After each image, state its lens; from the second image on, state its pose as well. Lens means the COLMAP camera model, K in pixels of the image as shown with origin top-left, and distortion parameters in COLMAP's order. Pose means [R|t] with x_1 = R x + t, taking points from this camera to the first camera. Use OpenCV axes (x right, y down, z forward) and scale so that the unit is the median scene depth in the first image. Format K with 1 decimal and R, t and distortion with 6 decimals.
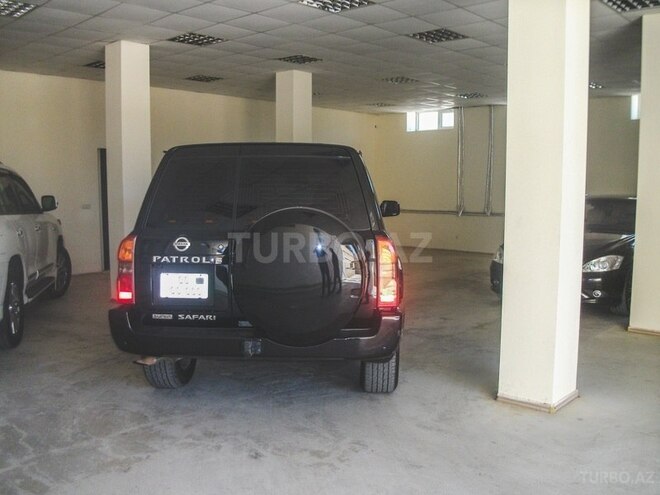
lens RADIAL K [[619.6, 0, 330.0], [0, 619.6, 247.5], [0, 0, 1]] dist [-0.089391, -0.002920]
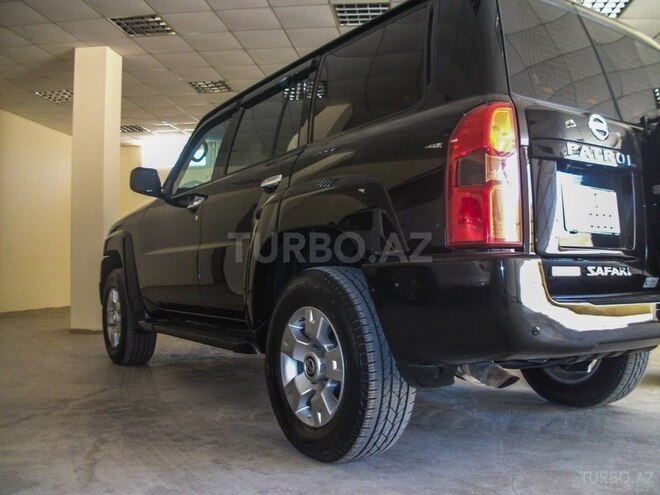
lens RADIAL K [[619.6, 0, 330.0], [0, 619.6, 247.5], [0, 0, 1]] dist [-0.089391, -0.002920]
pose [[0.804338, 0.021921, 0.593767, -0.648303], [0.055593, 0.992159, -0.111937, 0.125226], [-0.591565, 0.123045, 0.796813, 0.661698]]
